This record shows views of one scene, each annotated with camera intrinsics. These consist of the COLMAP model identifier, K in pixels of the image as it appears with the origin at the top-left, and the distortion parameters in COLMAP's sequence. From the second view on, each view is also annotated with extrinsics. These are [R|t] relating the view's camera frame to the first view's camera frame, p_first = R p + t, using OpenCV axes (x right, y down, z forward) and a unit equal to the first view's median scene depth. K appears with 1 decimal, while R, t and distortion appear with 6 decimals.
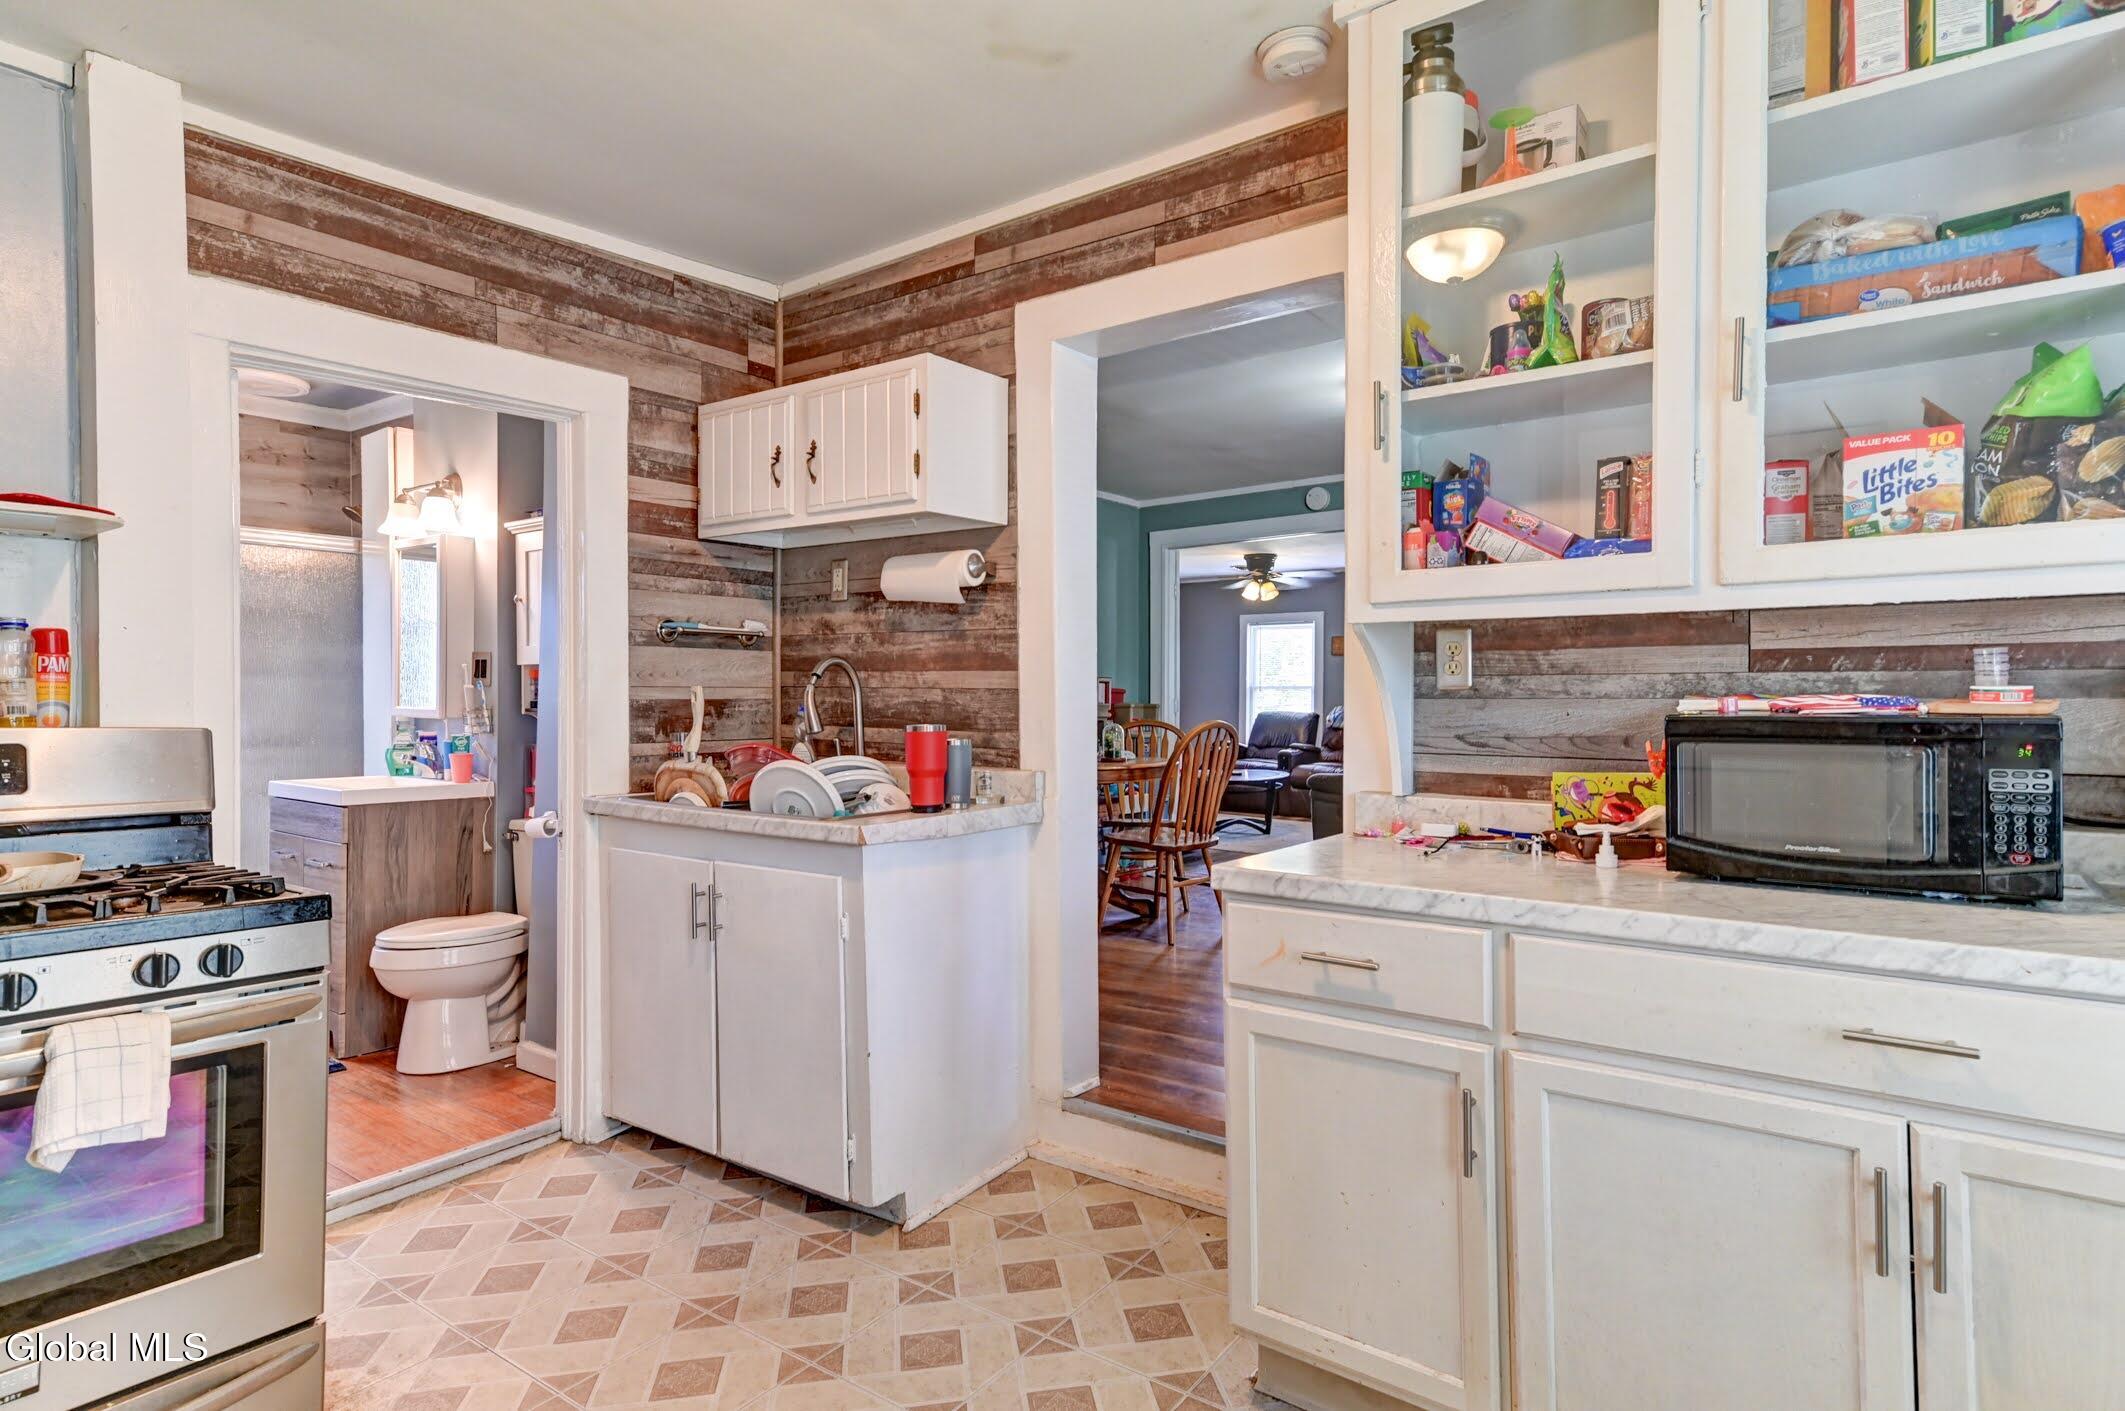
lens RADIAL K [[1135.0, 0, 1060.9], [0, 1135.0, 701.3], [0, 0, 1]] dist [0.031339, 0.000571]
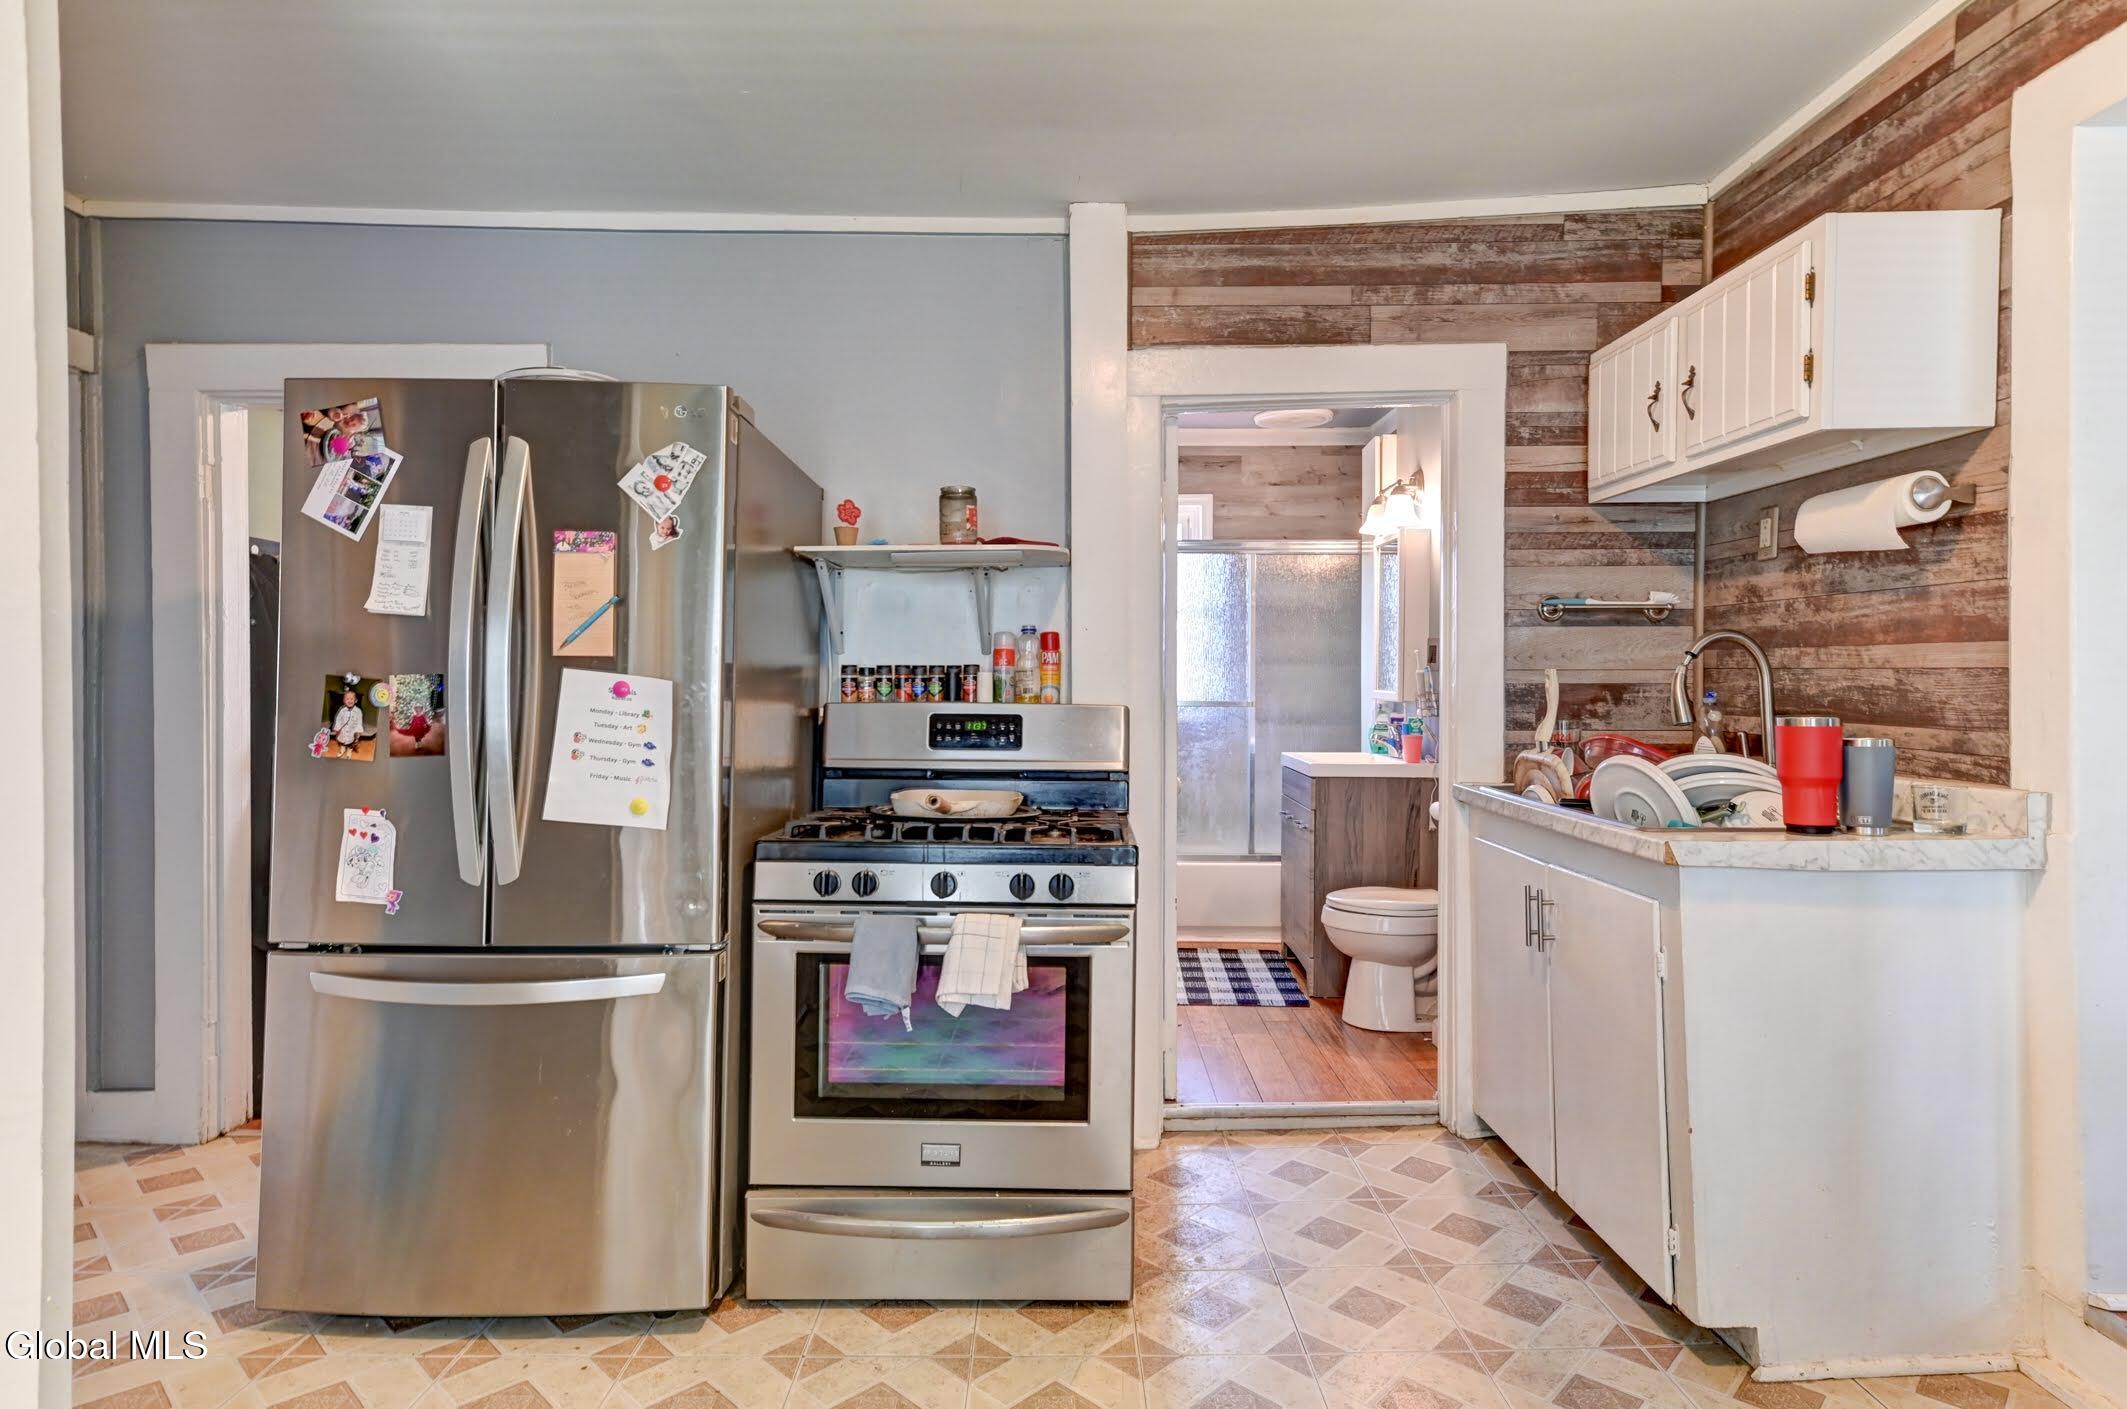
lens RADIAL K [[1155.4, 0, 1066.2], [0, 1155.4, 696.7], [0, 0, 1]] dist [0.036068, -0.000659]
pose [[0.608618, 0.009086, -0.793411, 0.170592], [-0.001788, 0.999948, 0.010079, 0.000011], [0.793461, -0.004716, 0.608602, 0.126514]]
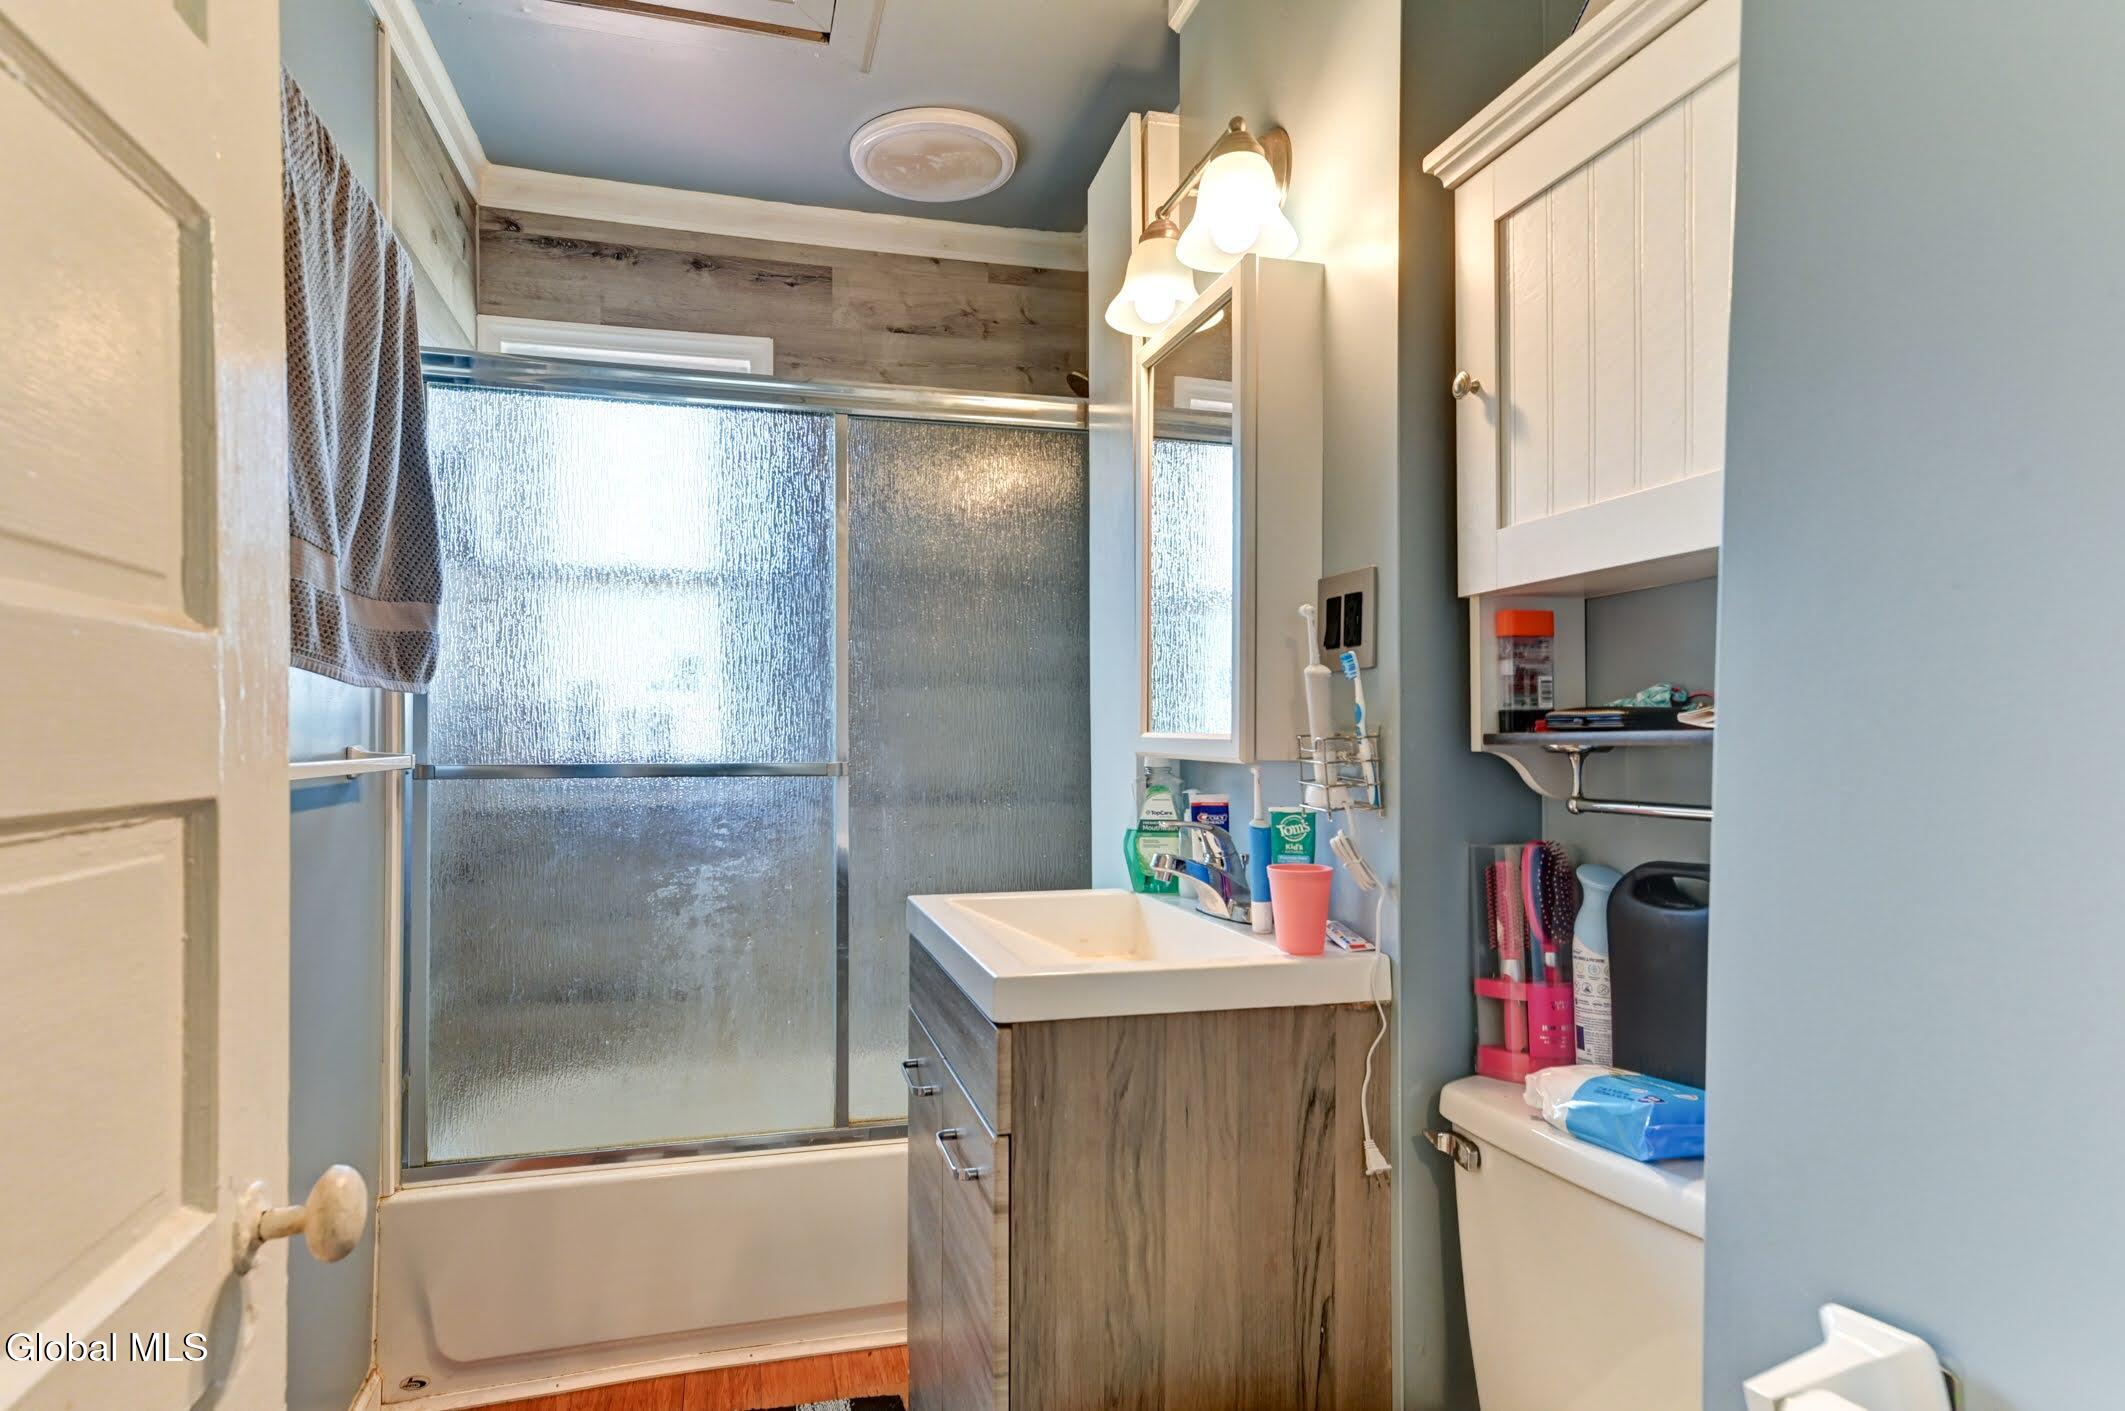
lens RADIAL K [[1133.6, 0, 1061.0], [0, 1133.6, 738.9], [0, 0, 1]] dist [0.000869, 0.000044]
pose [[0.816869, -0.002464, -0.576819, -0.508770], [0.000549, 0.999994, -0.003495, 0.011566], [0.576824, 0.002539, 0.816865, 0.897984]]
